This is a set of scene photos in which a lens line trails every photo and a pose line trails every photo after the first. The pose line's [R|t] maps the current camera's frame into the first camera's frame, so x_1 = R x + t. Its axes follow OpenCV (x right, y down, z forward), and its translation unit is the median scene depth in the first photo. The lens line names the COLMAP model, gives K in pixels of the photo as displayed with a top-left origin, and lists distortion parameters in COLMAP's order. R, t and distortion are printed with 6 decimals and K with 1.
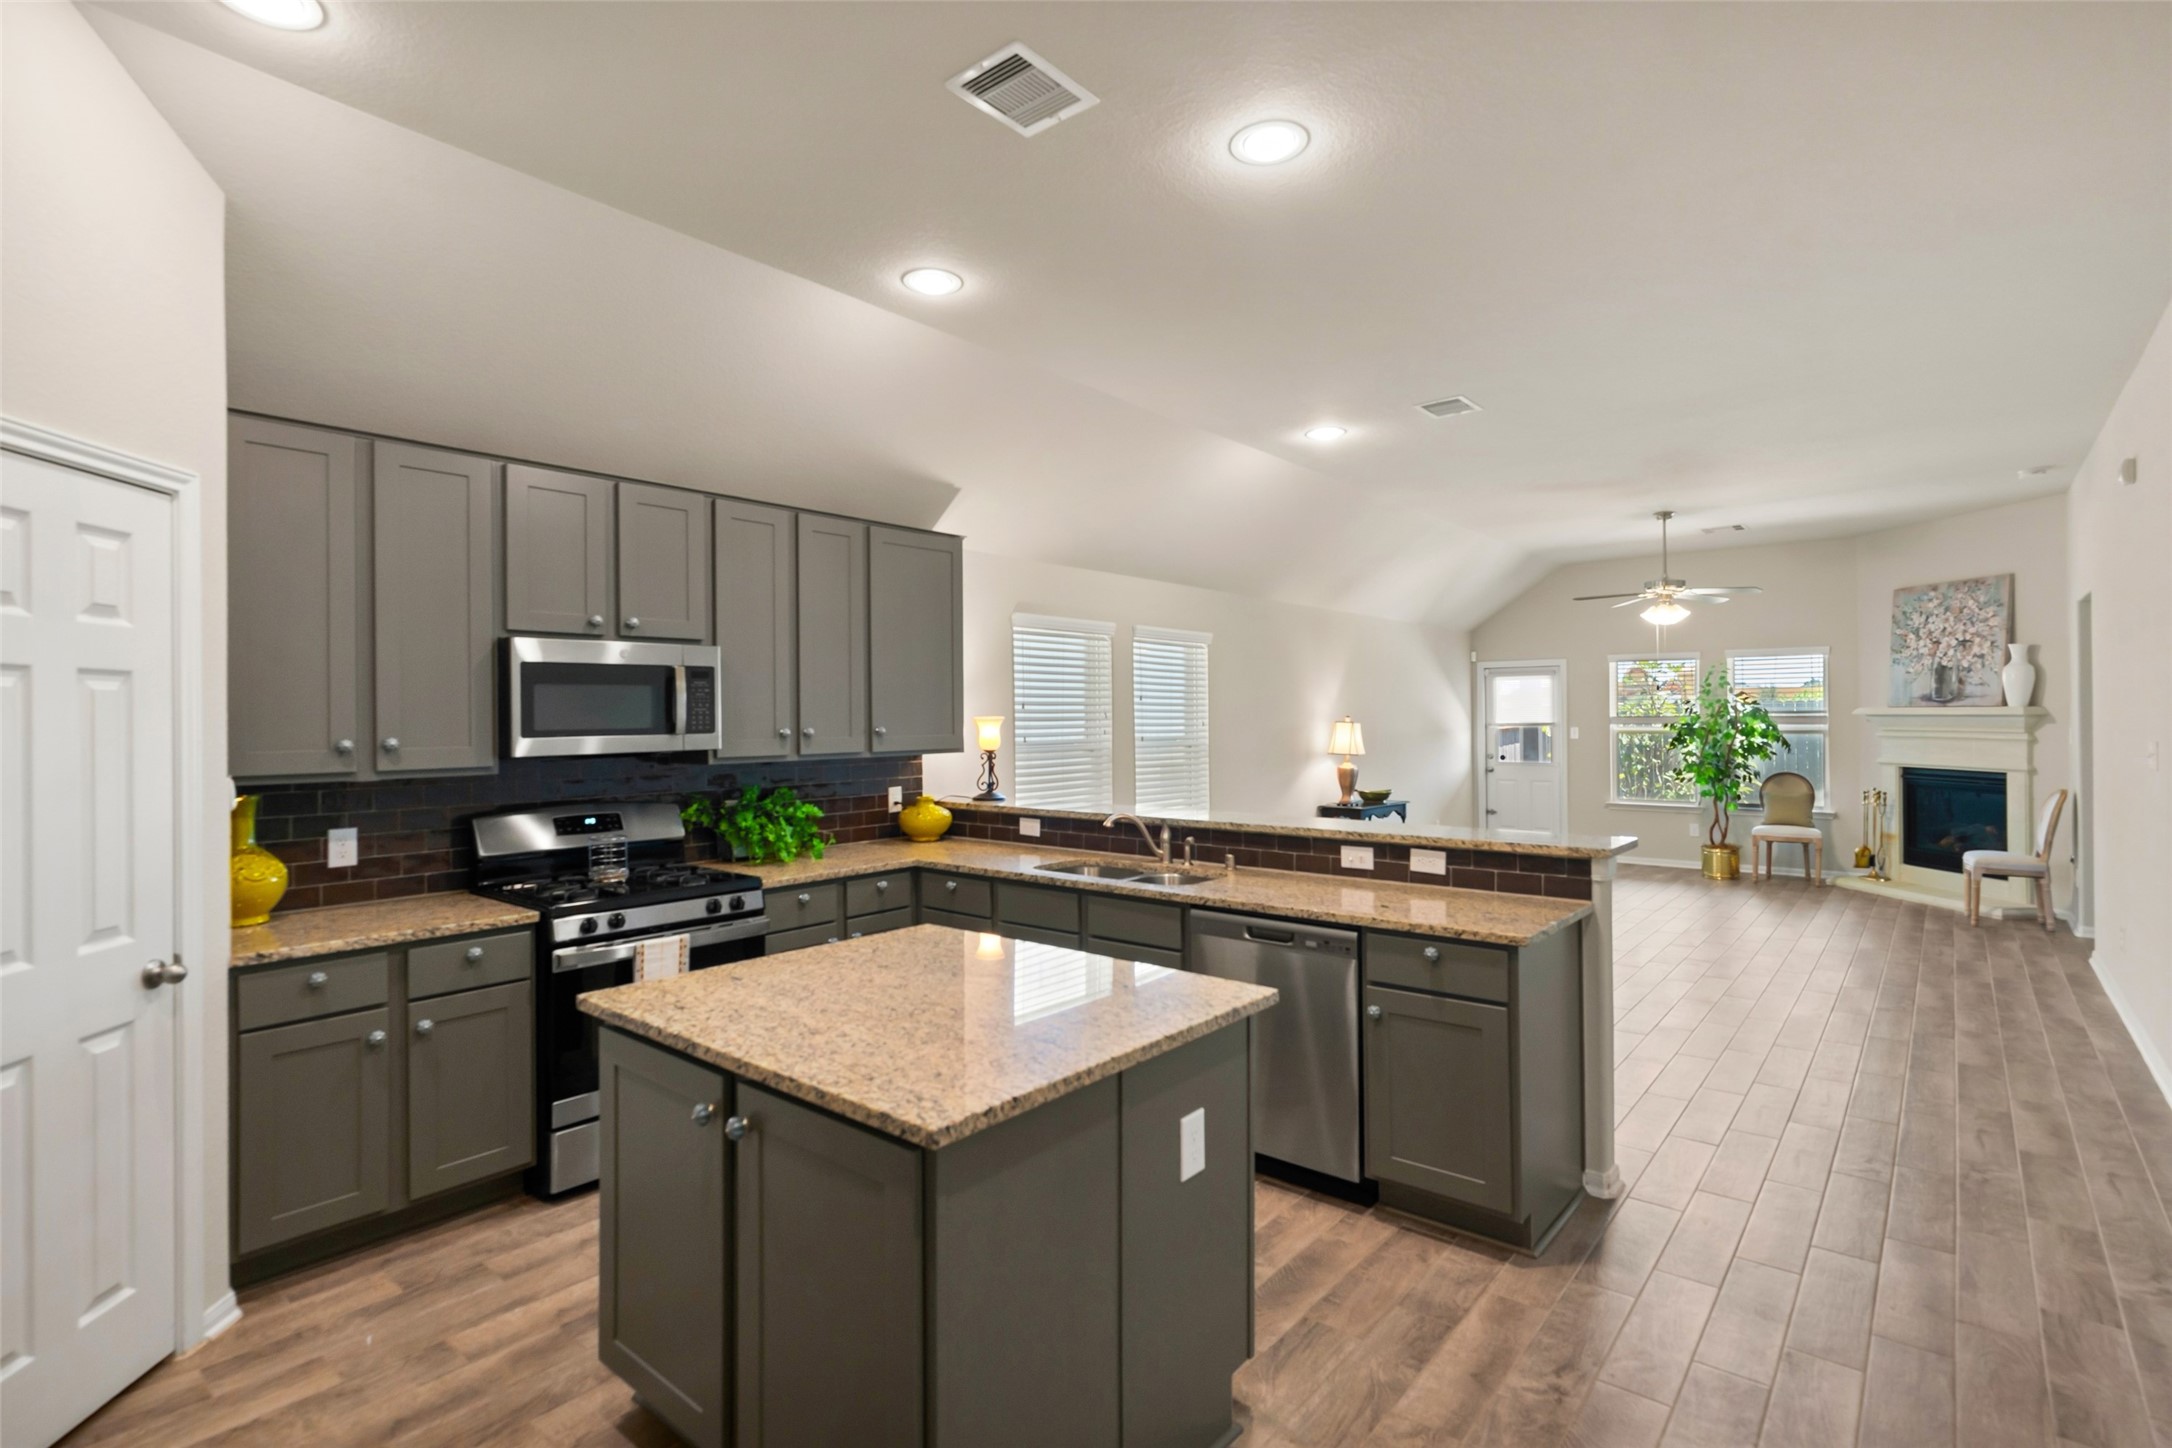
lens RADIAL K [[1027.0, 0, 1086.0], [0, 1027.0, 724.0], [0, 0, 1]] dist [0.000517, 0.000068]
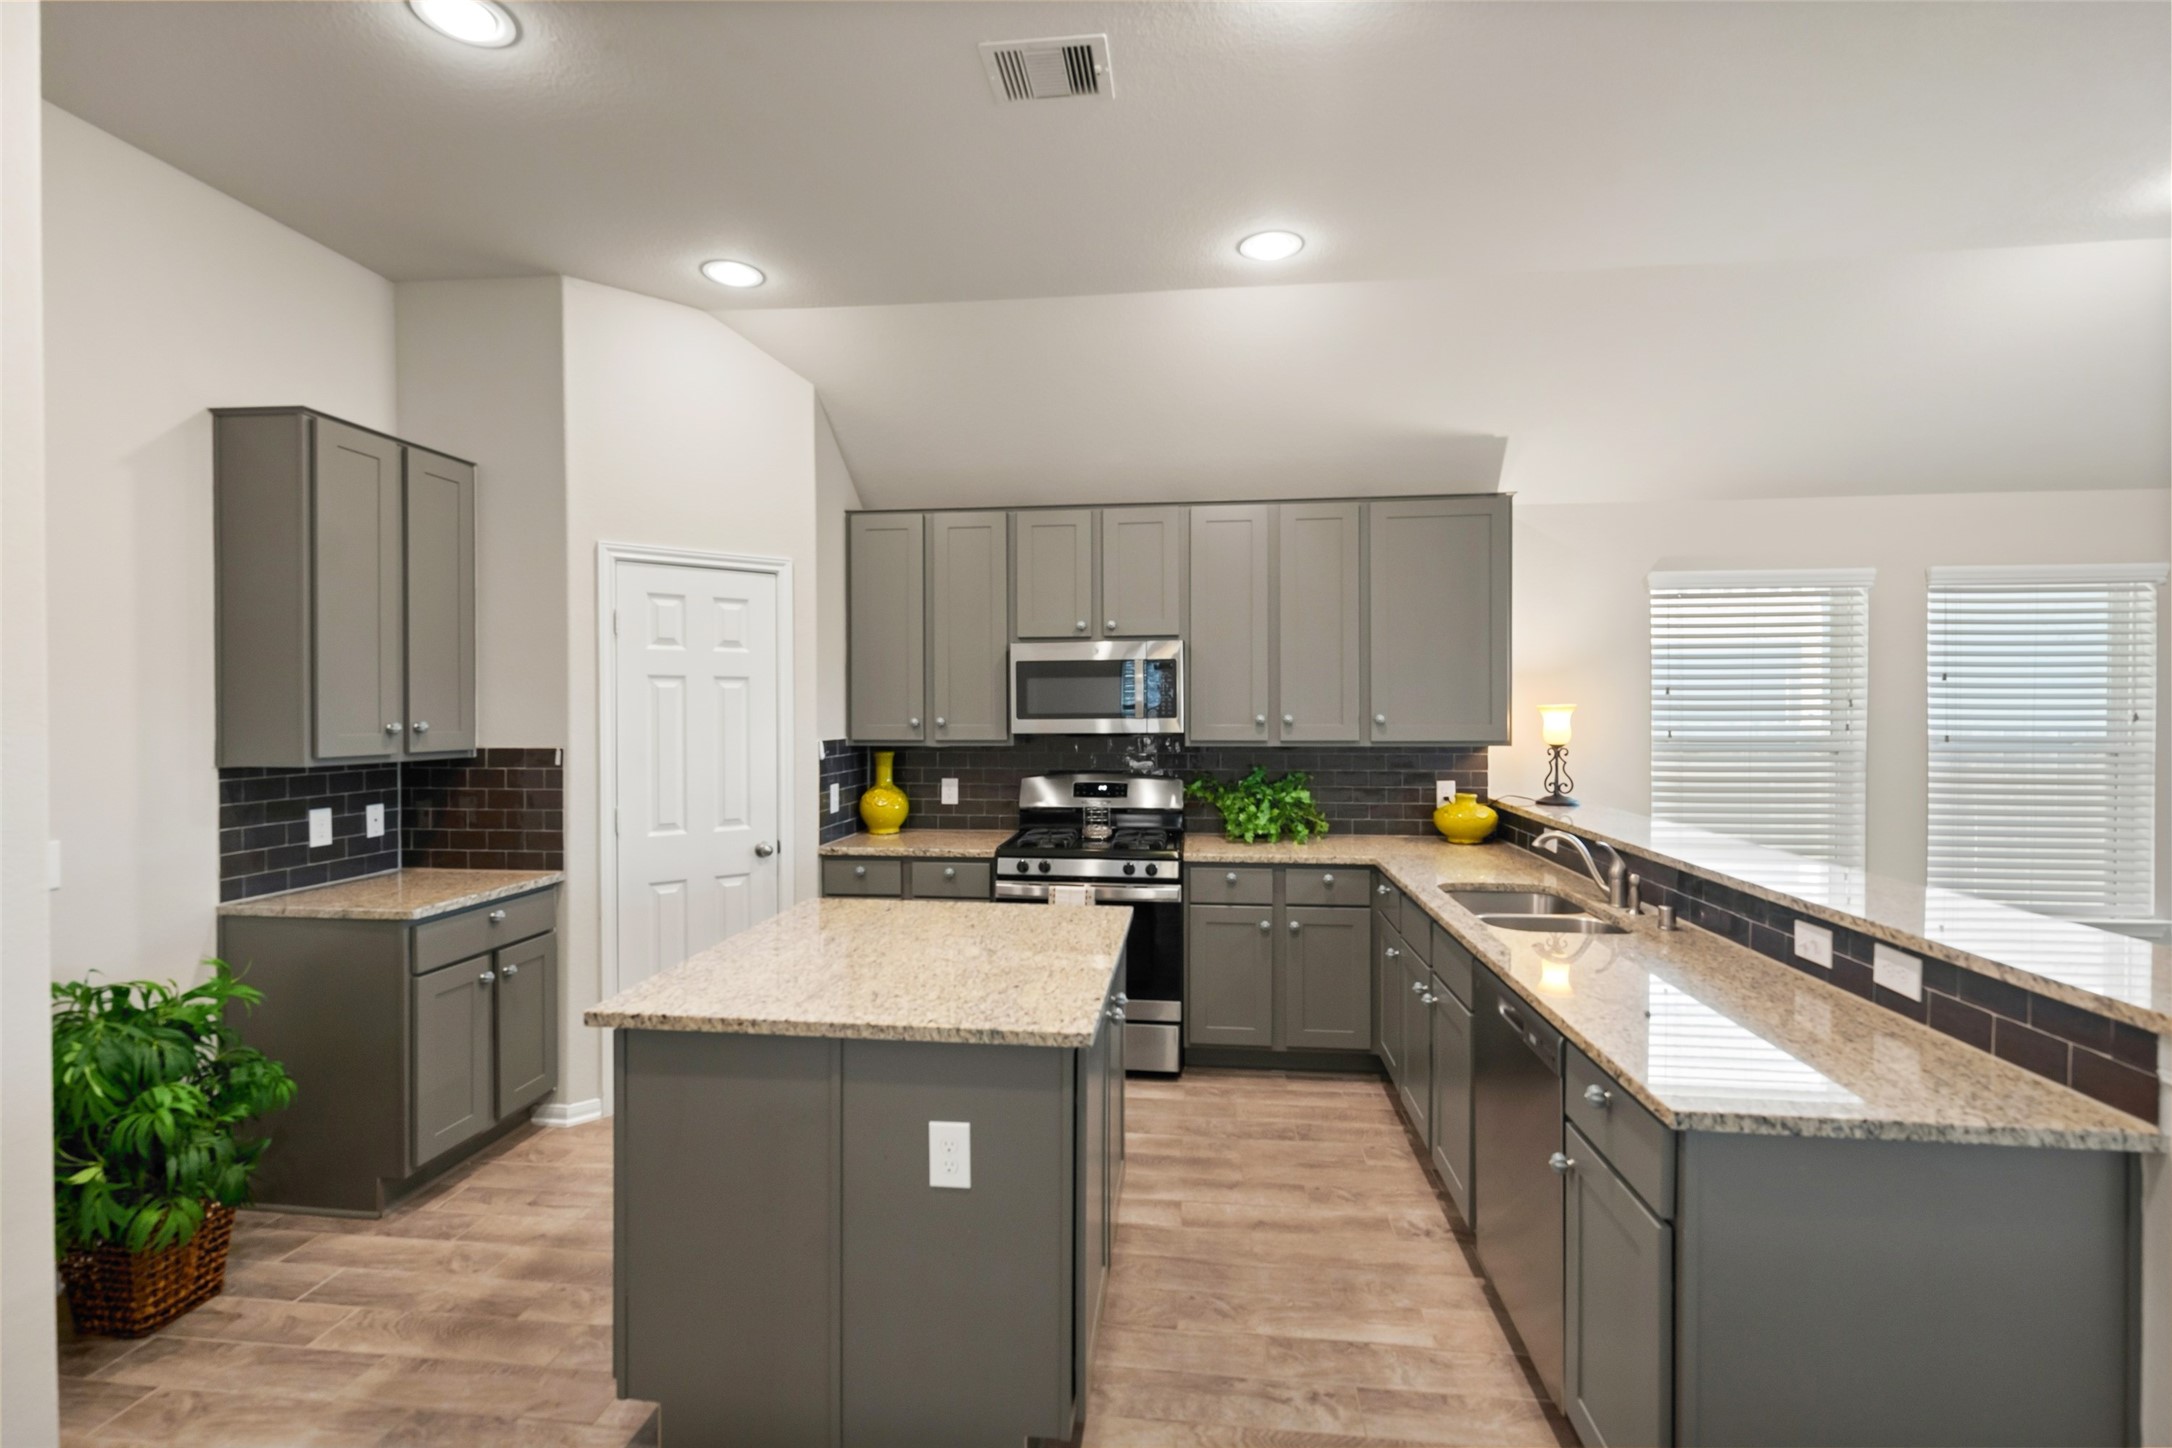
lens RADIAL K [[1001.0, 0, 1086.0], [0, 1001.0, 724.0], [0, 0, 1]] dist [0.001087, -0.000275]
pose [[0.547817, 0.019781, -0.836365, 0.545347], [-0.008169, 0.999799, 0.018295, -0.004194], [0.836559, -0.003190, 0.547868, 0.349402]]
